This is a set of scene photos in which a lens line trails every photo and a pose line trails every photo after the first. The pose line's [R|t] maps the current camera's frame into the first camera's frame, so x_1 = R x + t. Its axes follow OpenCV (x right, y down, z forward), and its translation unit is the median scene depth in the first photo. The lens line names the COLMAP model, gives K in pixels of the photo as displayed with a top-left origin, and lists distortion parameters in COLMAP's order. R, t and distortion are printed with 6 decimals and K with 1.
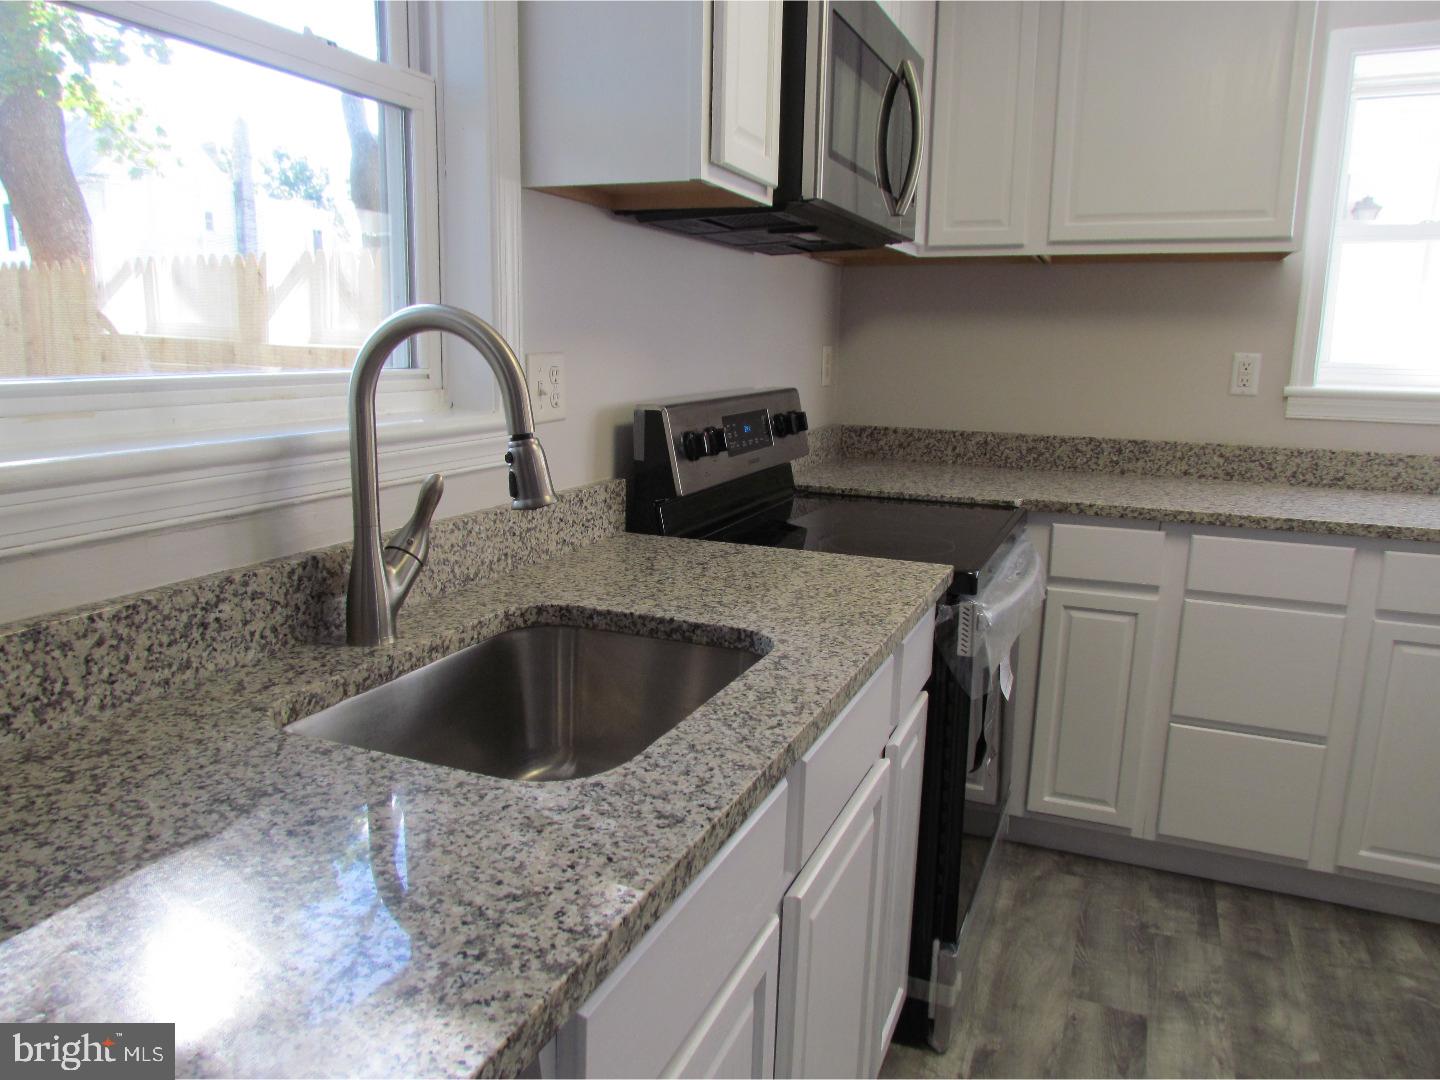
lens RADIAL K [[1021.1, 0, 717.2], [0, 1021.1, 537.7], [0, 0, 1]] dist [-0.029241, 0.008267]
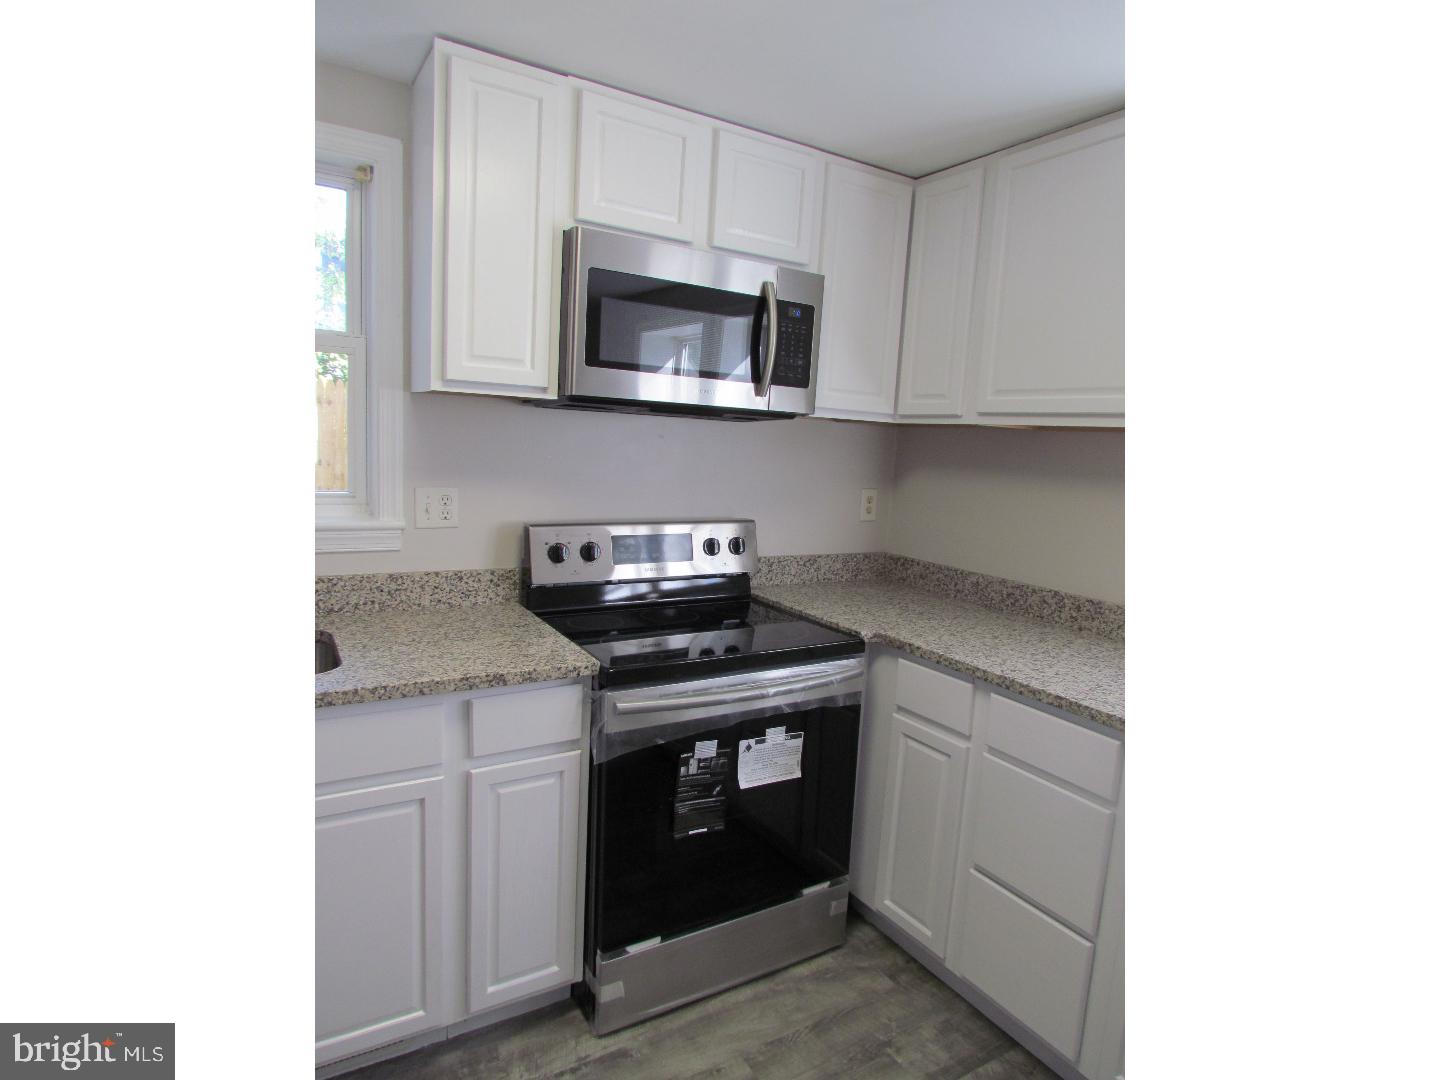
lens RADIAL K [[777.2, 0, 717.5], [0, 777.2, 543.6], [0, 0, 1]] dist [-0.003321, -0.000947]
pose [[0.810256, 0.109187, -0.575816, 0.607300], [-0.152689, 0.987891, -0.027530, -0.079963], [0.565837, 0.110227, 0.817116, 0.145556]]
